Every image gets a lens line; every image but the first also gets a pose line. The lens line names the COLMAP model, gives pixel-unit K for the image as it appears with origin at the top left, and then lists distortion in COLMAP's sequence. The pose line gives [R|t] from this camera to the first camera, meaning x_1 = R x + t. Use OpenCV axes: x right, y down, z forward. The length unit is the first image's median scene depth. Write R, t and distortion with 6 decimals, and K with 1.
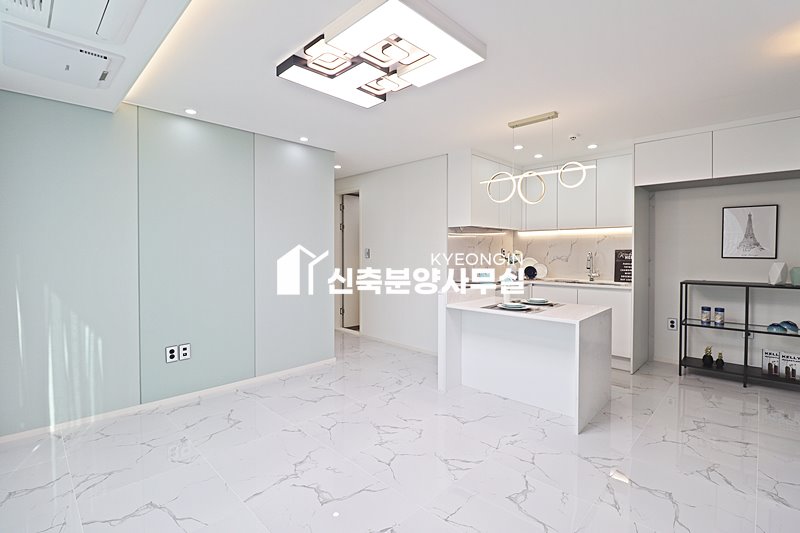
lens RADIAL K [[372.7, 0, 397.7], [0, 372.7, 259.7], [0, 0, 1]] dist [-0.000303, -0.013071]
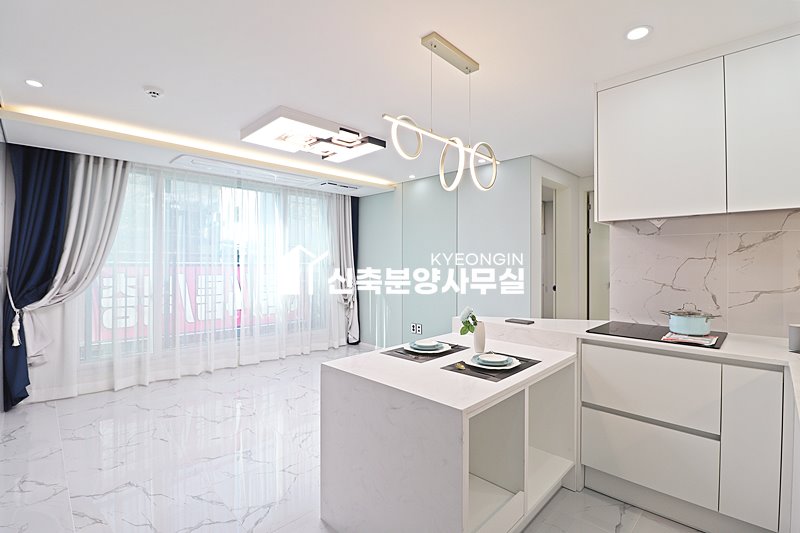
lens RADIAL K [[373.5, 0, 398.6], [0, 373.5, 260.8], [0, 0, 1]] dist [-0.001147, -0.013950]
pose [[-0.020581, -0.001376, -0.999787, 0.862731], [-0.019785, 0.999804, -0.000968, -0.030150], [0.999592, 0.019761, -0.020604, 0.817660]]
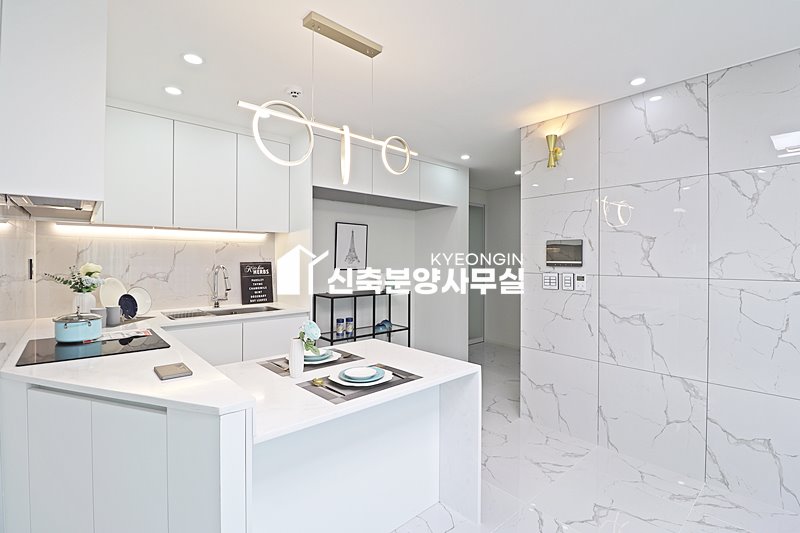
lens RADIAL K [[372.8, 0, 402.0], [0, 372.8, 258.0], [0, 0, 1]] dist [0.000362, -0.014025]
pose [[0.068276, 0.006365, 0.997646, -0.174825], [0.018463, 0.999800, -0.007642, -0.028488], [-0.997496, 0.018941, 0.068144, 0.774090]]
